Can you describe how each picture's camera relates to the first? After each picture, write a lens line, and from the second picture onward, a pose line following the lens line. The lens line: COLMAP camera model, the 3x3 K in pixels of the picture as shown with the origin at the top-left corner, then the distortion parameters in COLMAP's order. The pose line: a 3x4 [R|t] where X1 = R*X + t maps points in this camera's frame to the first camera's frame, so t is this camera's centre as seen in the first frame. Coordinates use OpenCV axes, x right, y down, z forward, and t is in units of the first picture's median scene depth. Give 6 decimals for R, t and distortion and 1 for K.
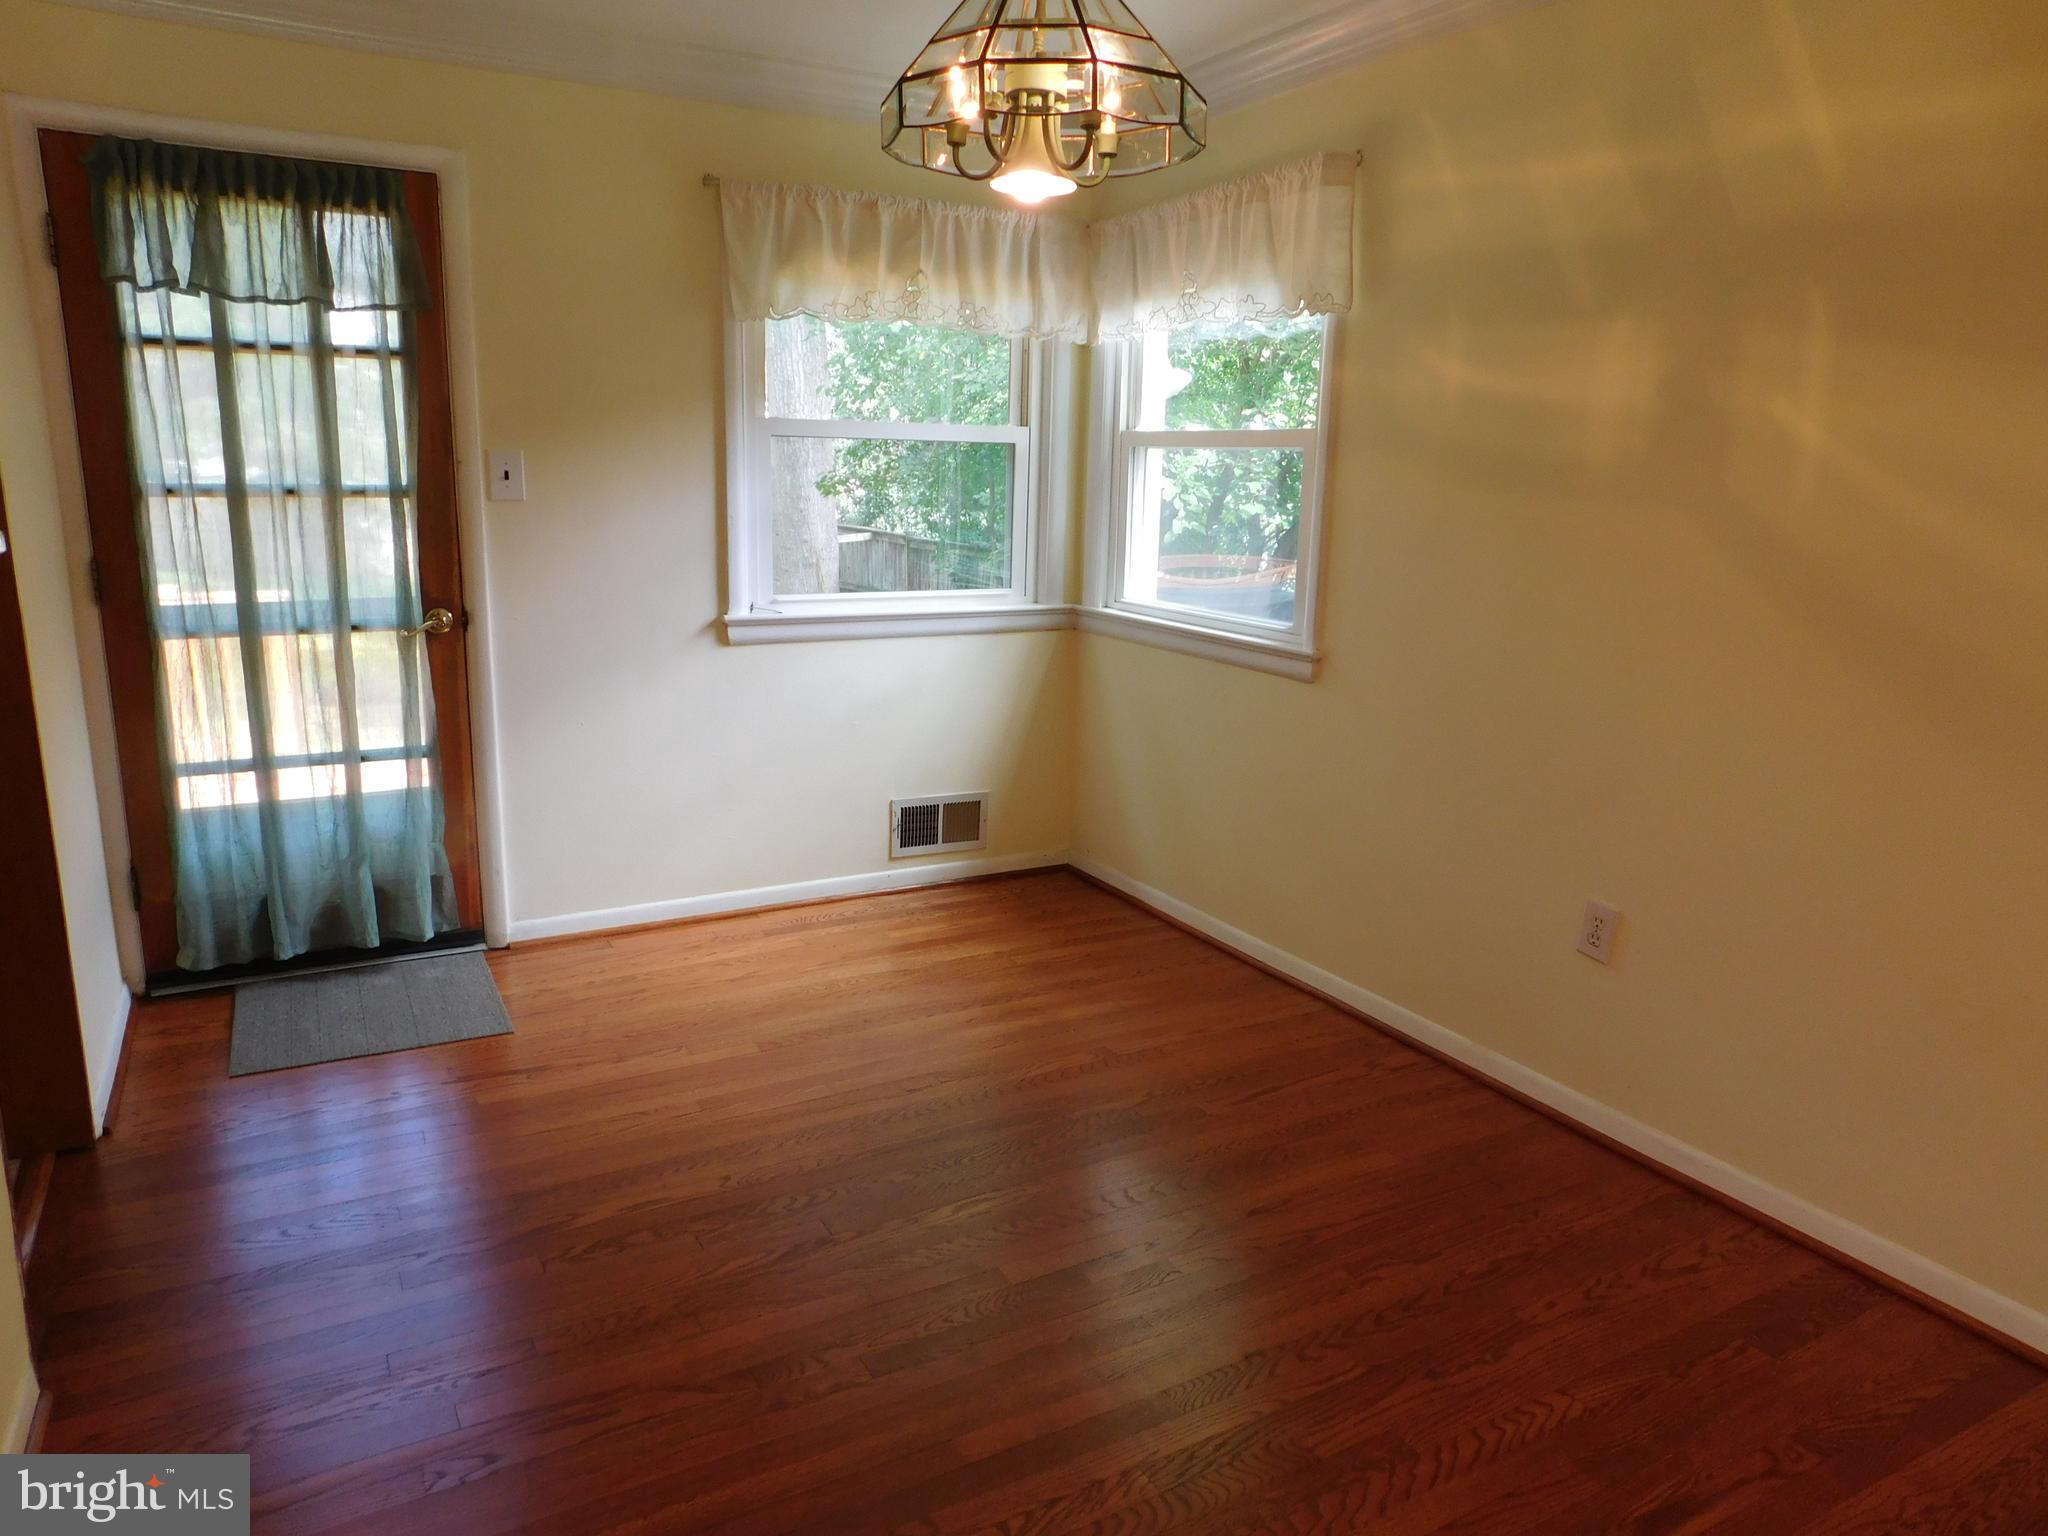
lens RADIAL K [[1354.1, 0, 1024.0], [0, 1354.1, 768.0], [0, 0, 1]] dist [-0.070846, 0.057727]
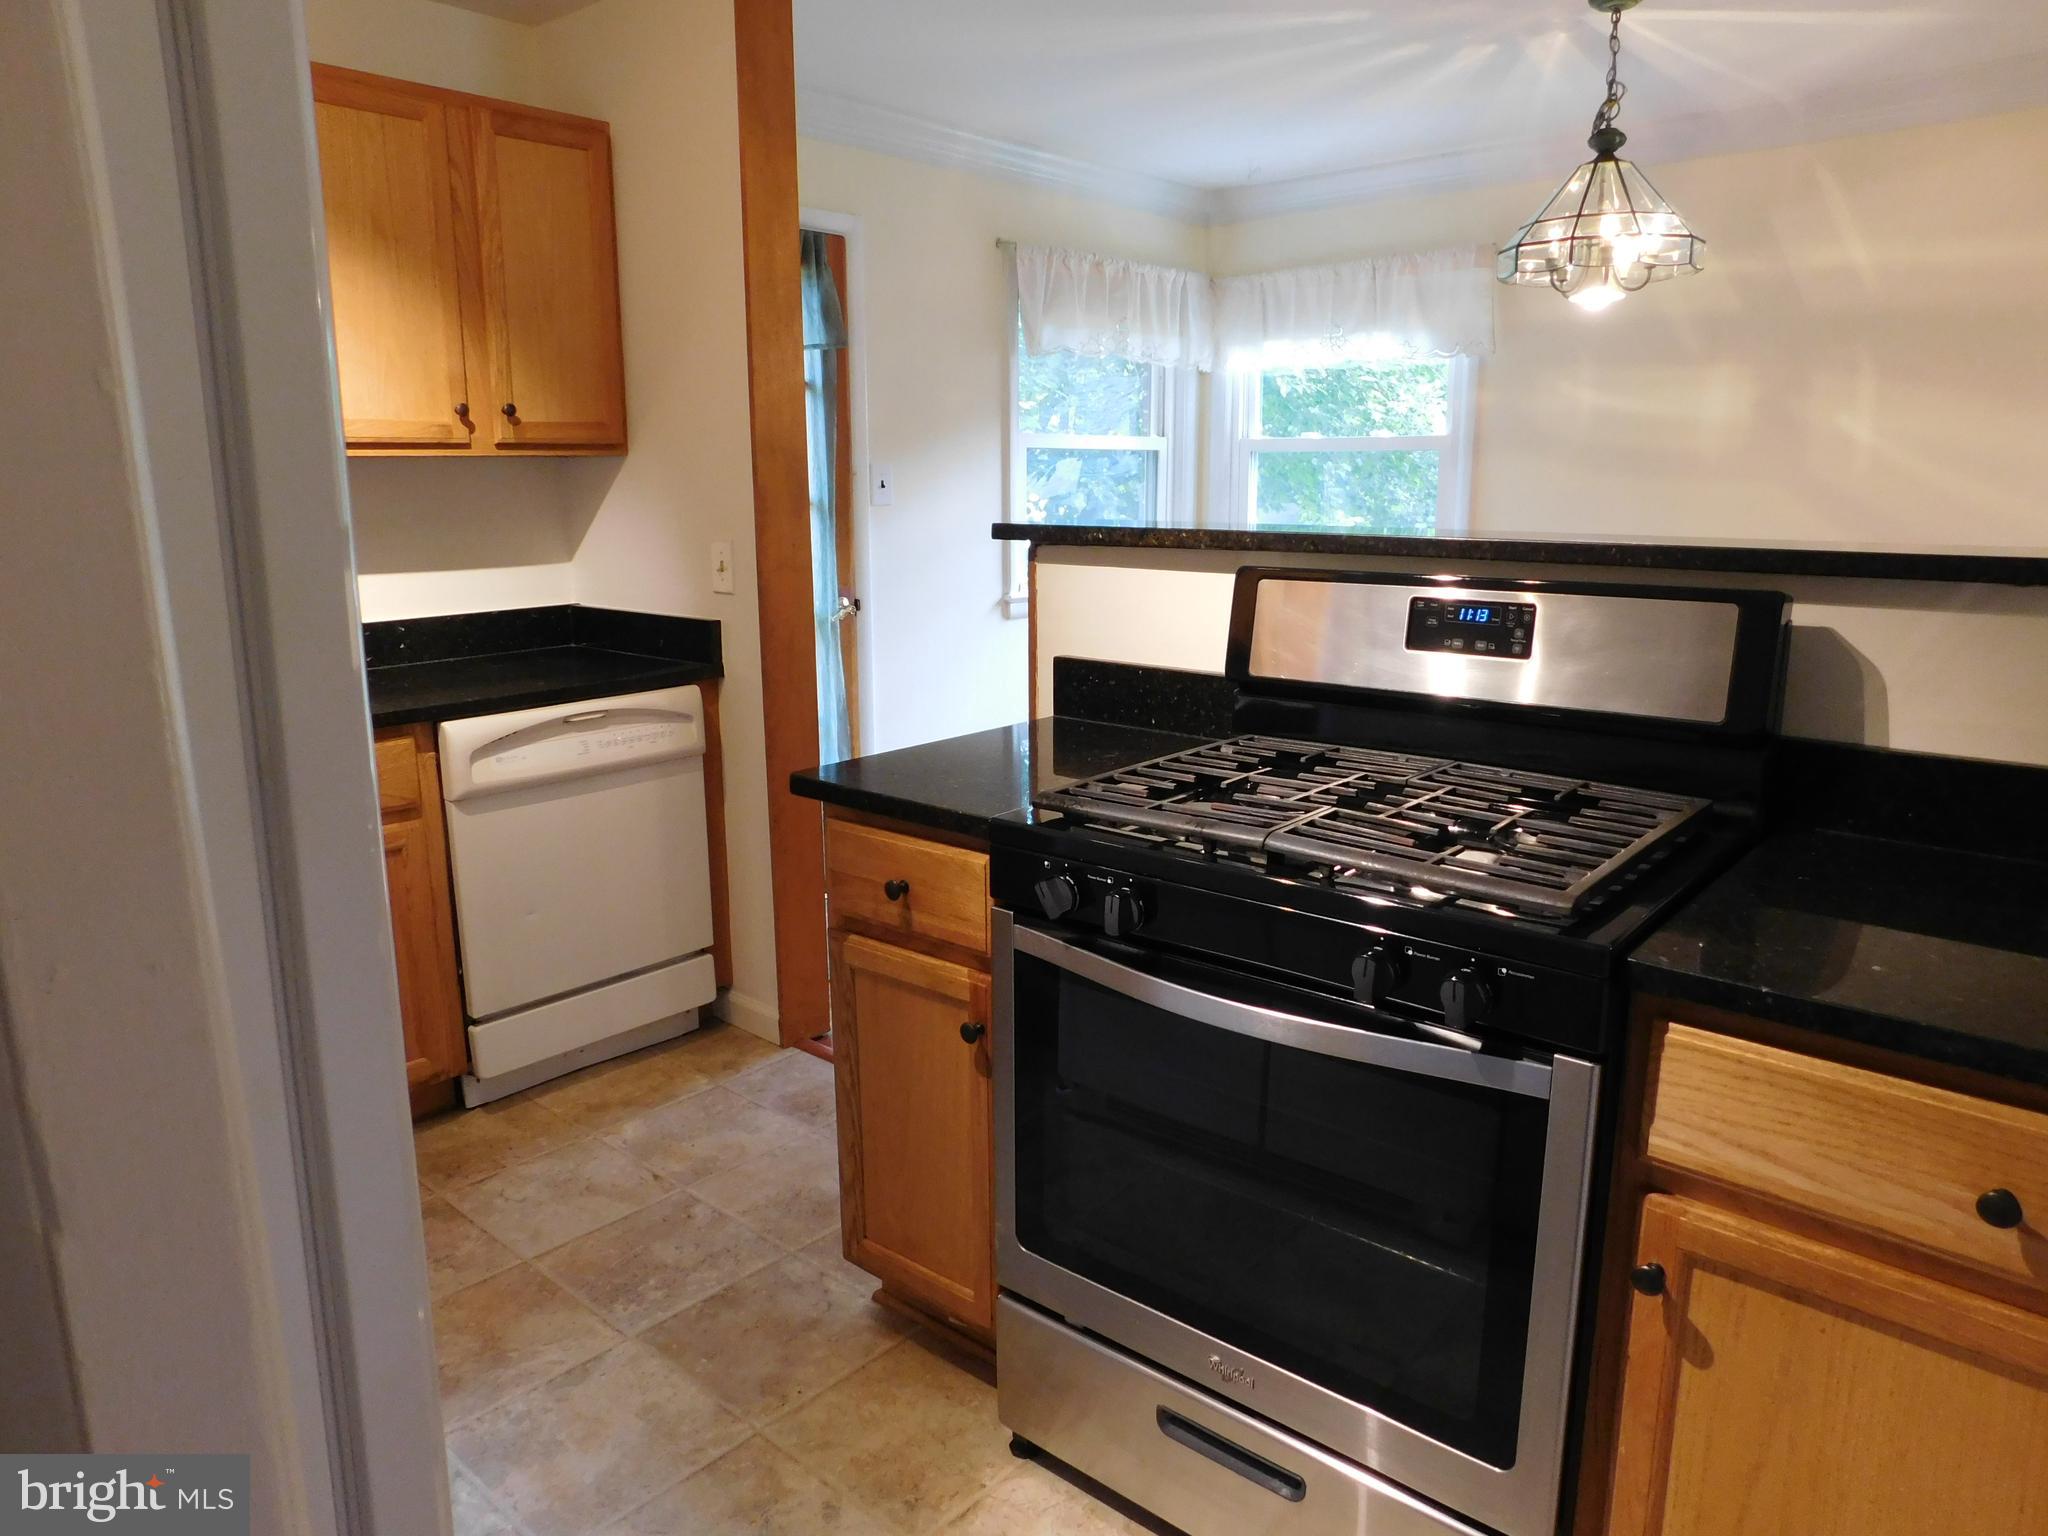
lens RADIAL K [[1354.1, 0, 1024.0], [0, 1354.1, 768.0], [0, 0, 1]] dist [-0.070846, 0.057727]
pose [[0.944956, -0.095980, 0.312804, -0.671382], [0.097463, 0.995179, 0.010931, 0.036342], [-0.312345, 0.020158, 0.949755, -0.190207]]
